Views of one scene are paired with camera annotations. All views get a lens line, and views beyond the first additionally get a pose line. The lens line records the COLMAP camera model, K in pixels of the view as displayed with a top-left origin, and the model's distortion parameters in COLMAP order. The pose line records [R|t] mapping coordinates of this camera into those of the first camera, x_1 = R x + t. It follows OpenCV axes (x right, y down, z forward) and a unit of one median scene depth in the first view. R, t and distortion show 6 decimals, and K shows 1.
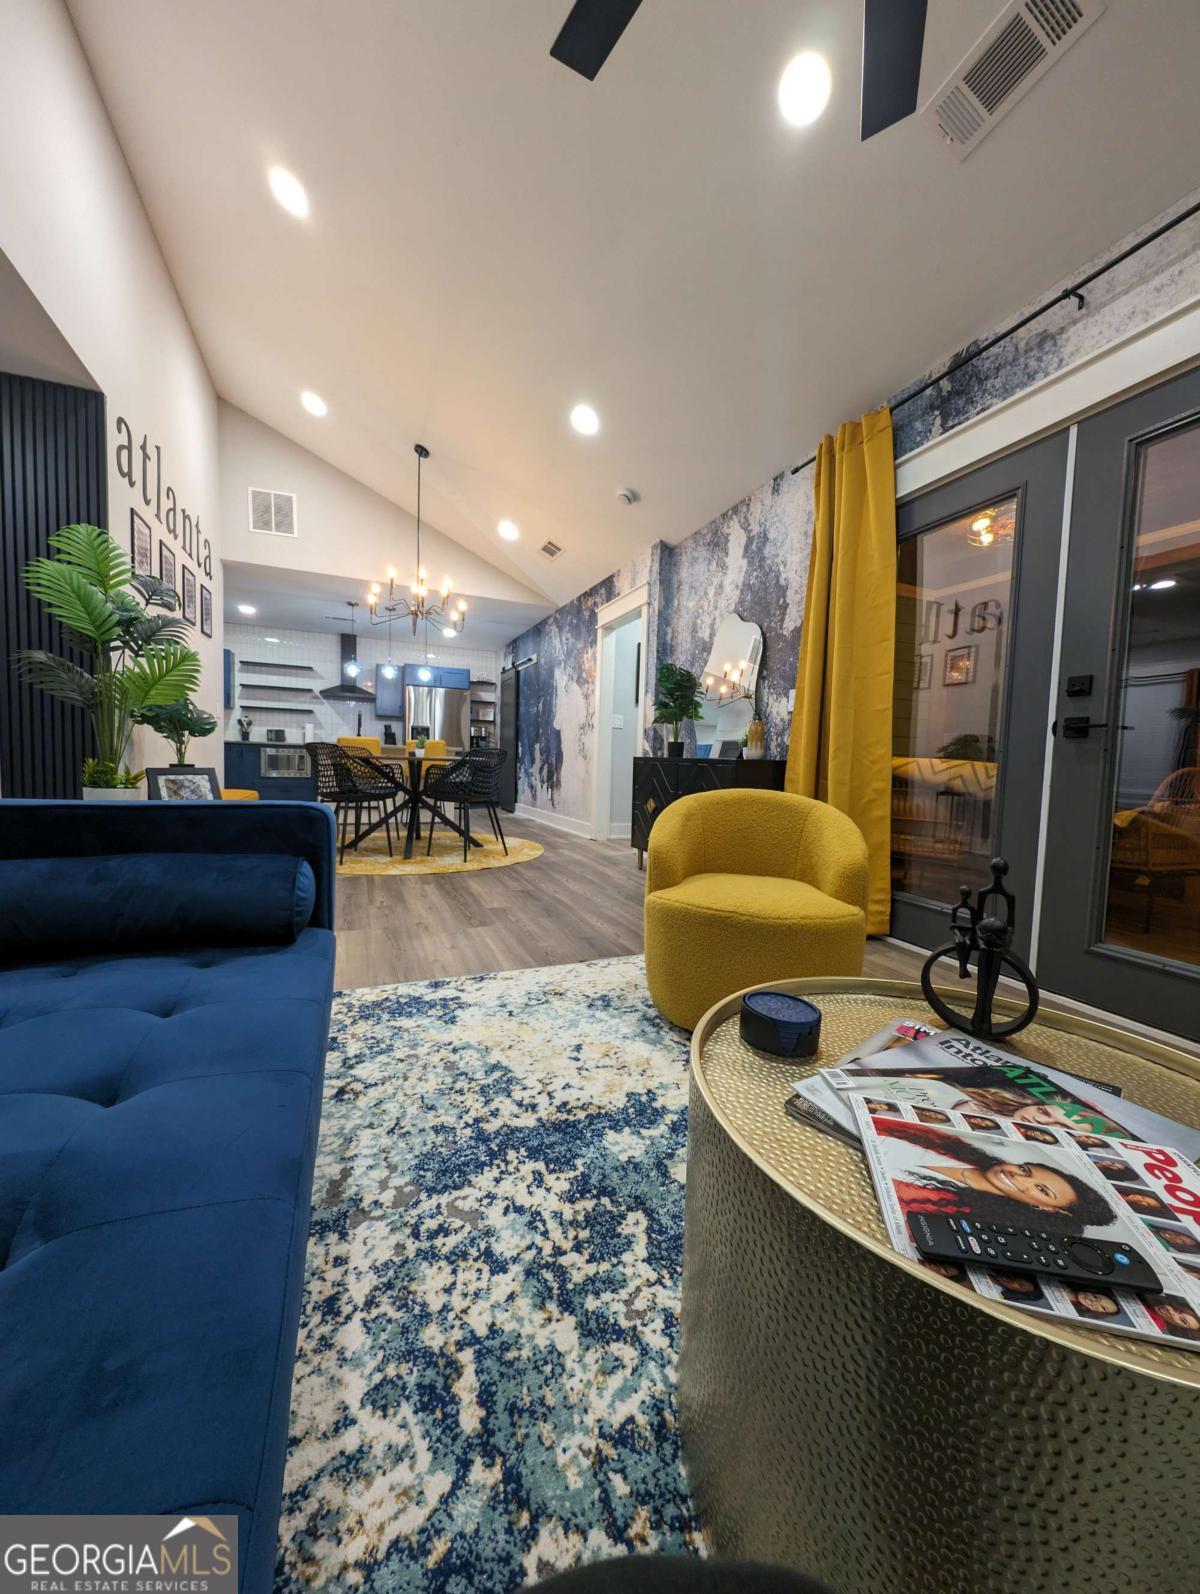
lens RADIAL K [[563.6, 0, 596.3], [0, 563.6, 794.1], [0, 0, 1]] dist [0.013856, -0.007207]
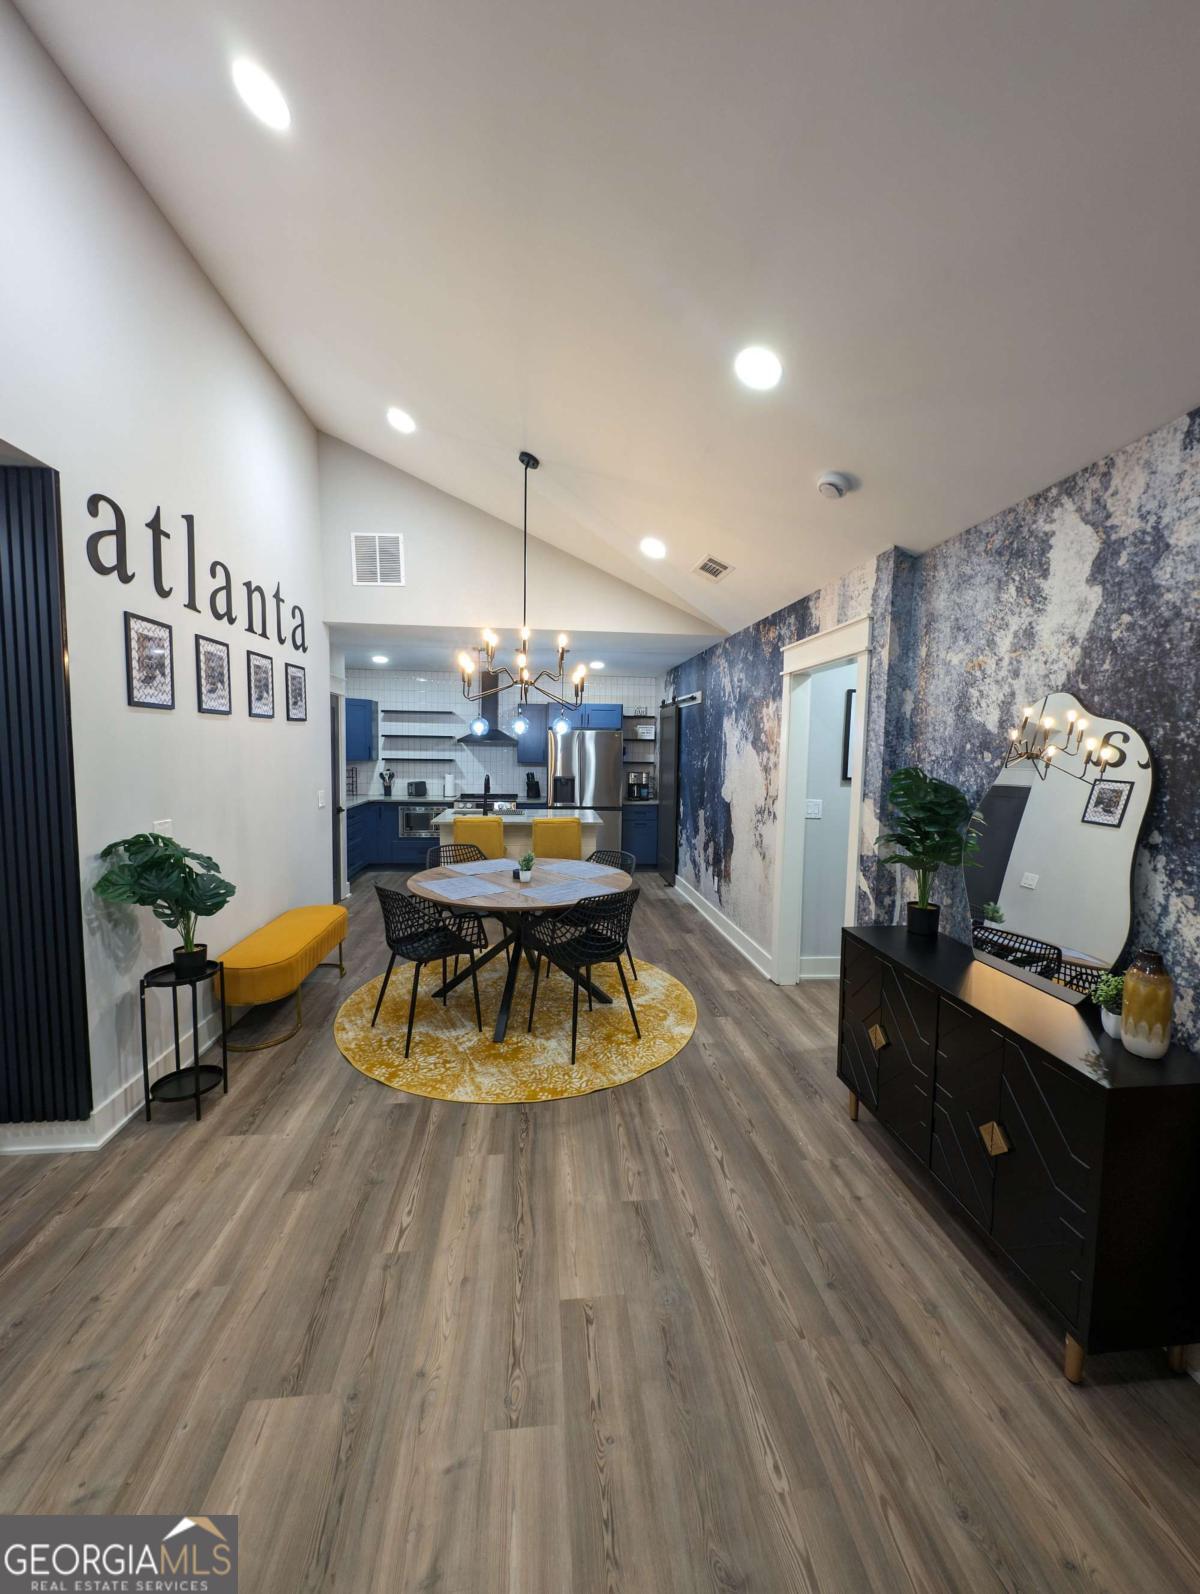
lens RADIAL K [[596.0, 0, 599.8], [0, 596.0, 794.6], [0, 0, 1]] dist [0.012968, -0.015645]
pose [[0.954393, 0.006450, -0.298483, 0.008178], [-0.003197, 0.999930, 0.011385, -0.195684], [0.298536, -0.009911, 0.954347, 0.310549]]
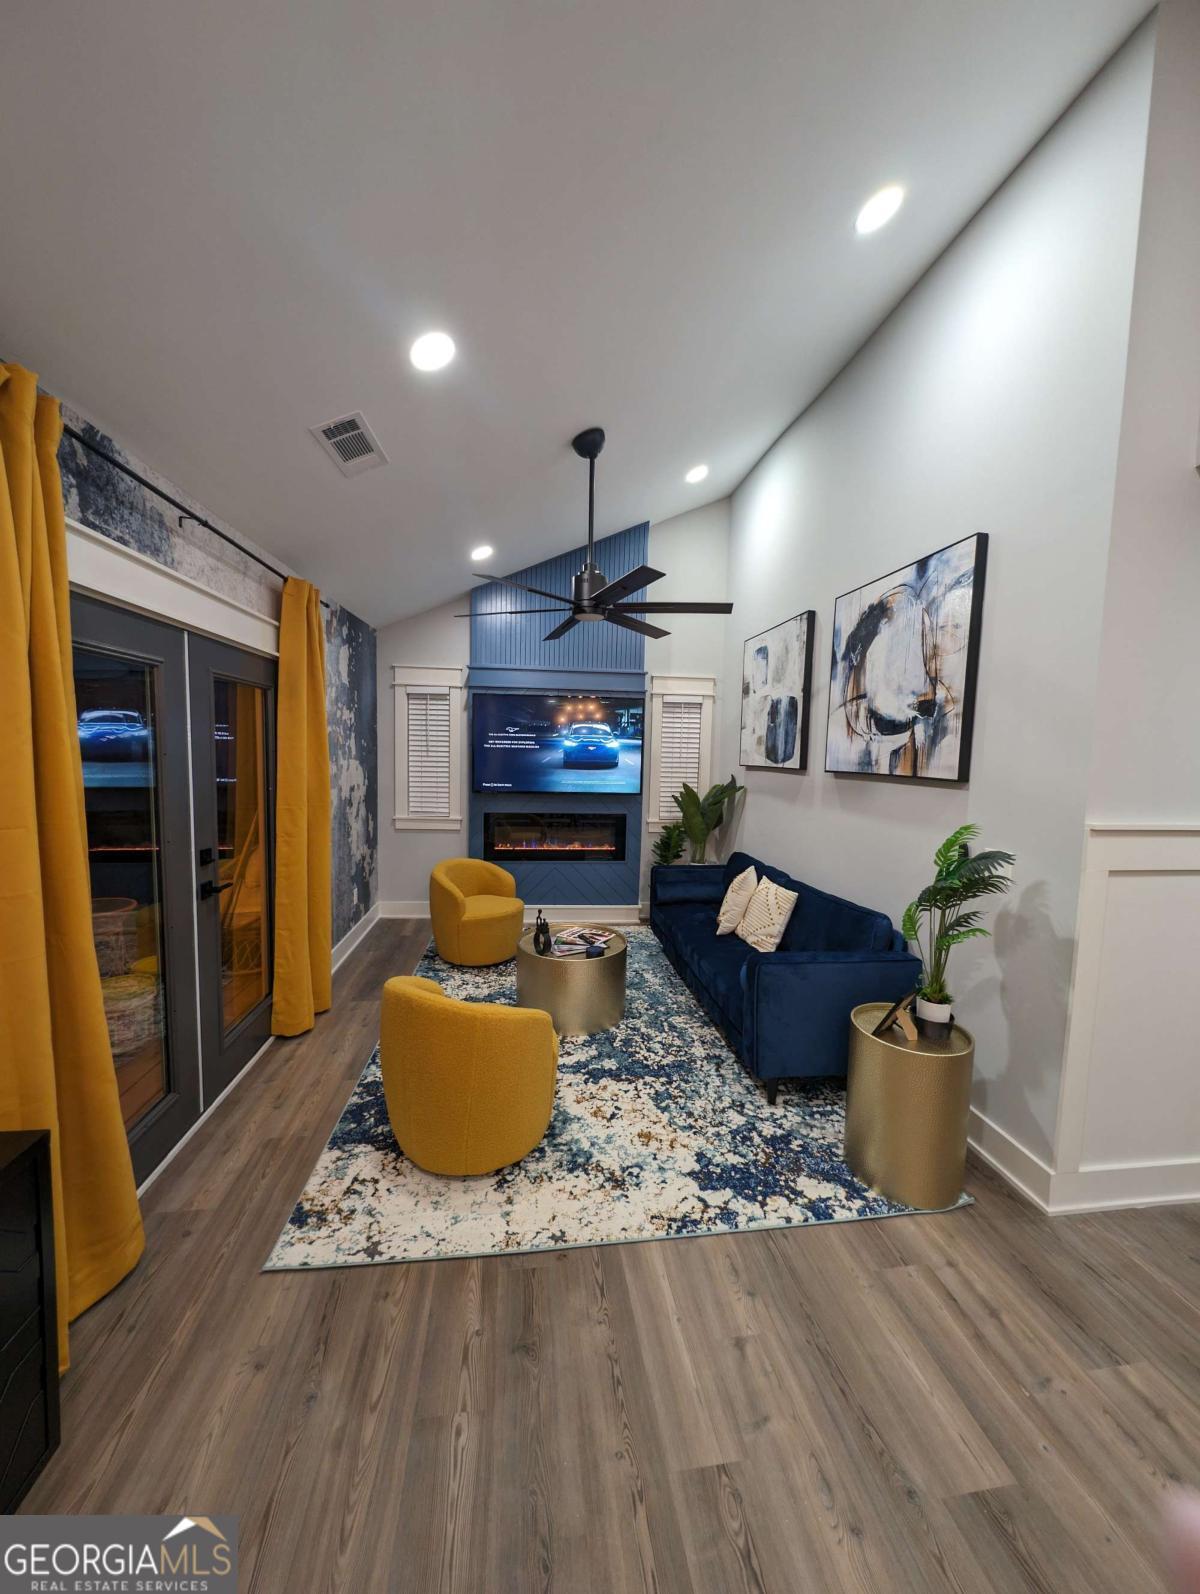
lens RADIAL K [[601.6, 0, 593.4], [0, 601.6, 795.3], [0, 0, 1]] dist [-0.000138, -0.000492]
pose [[-0.964337, -0.078107, 0.252890, -0.113574], [-0.038659, 0.986785, 0.157358, -0.235843], [-0.261839, 0.141970, -0.954612, 0.844477]]
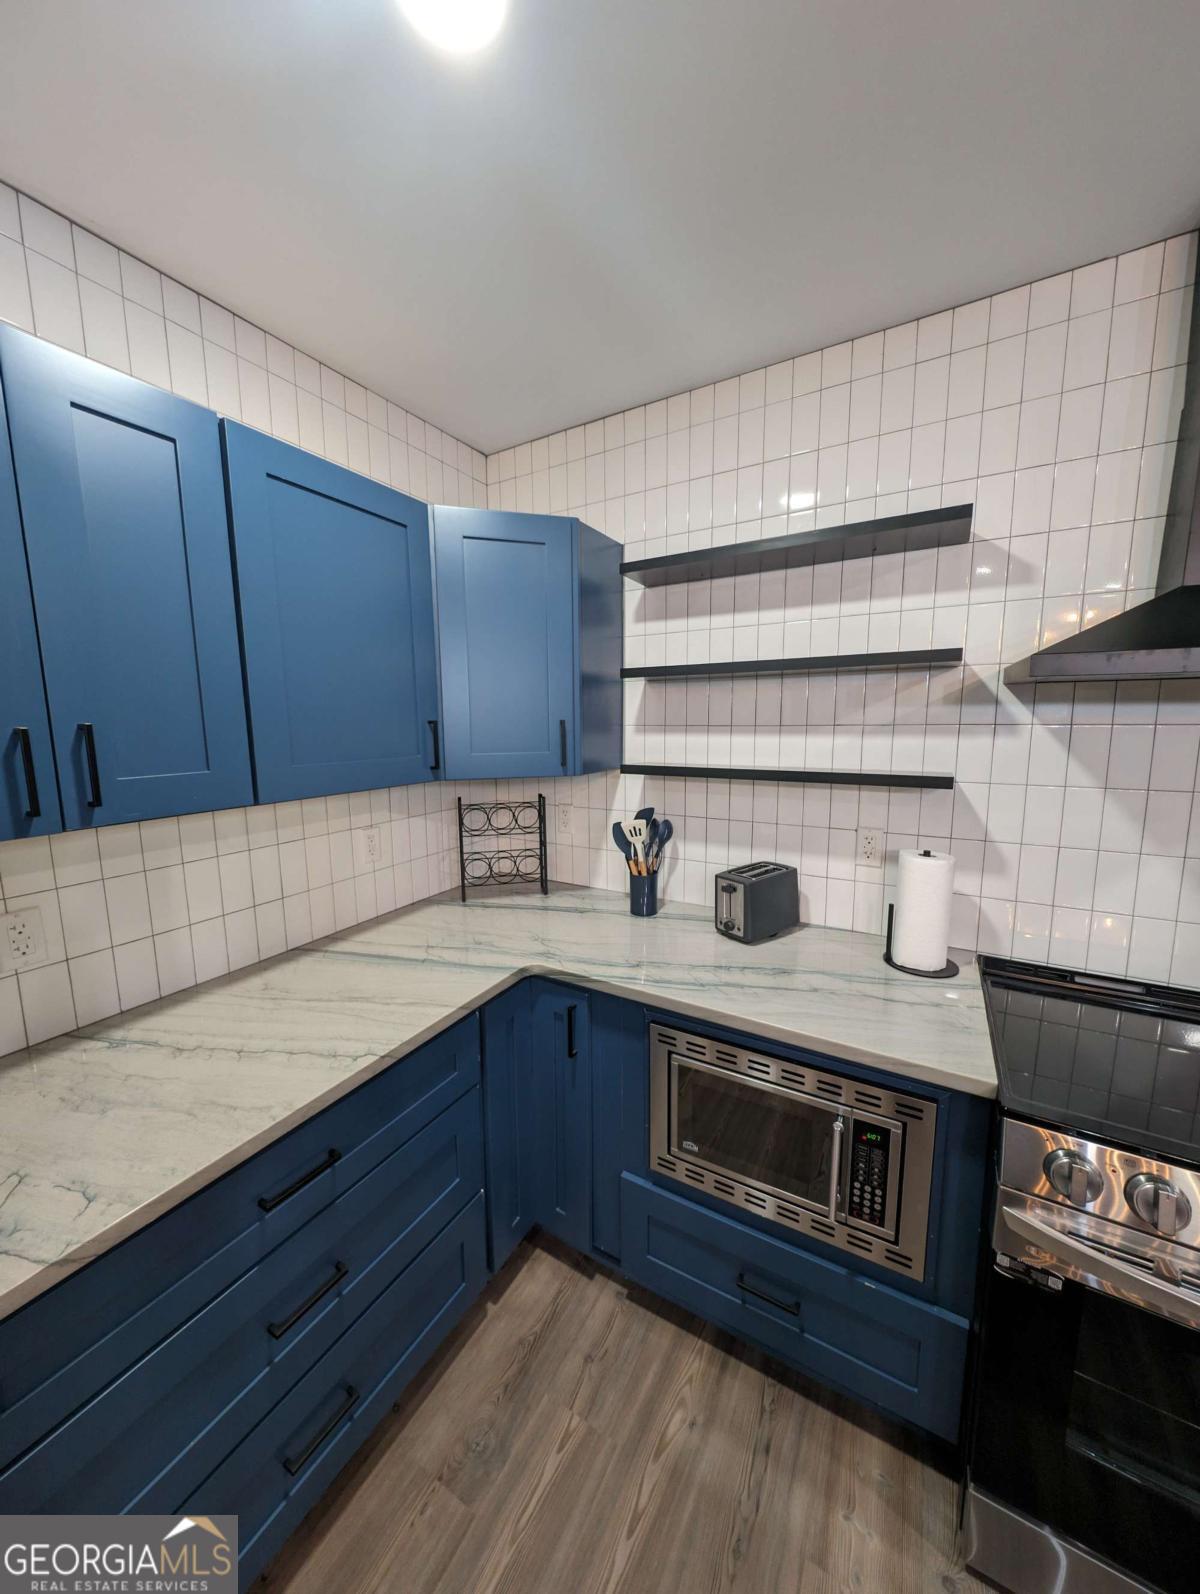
lens RADIAL K [[563.6, 0, 596.3], [0, 563.6, 794.1], [0, 0, 1]] dist [0.013856, -0.007207]
pose [[0.591468, 0.064425, -0.803750, -0.812238], [-0.020583, 0.997684, 0.064823, -0.286902], [0.806065, -0.021797, 0.591425, 1.544533]]
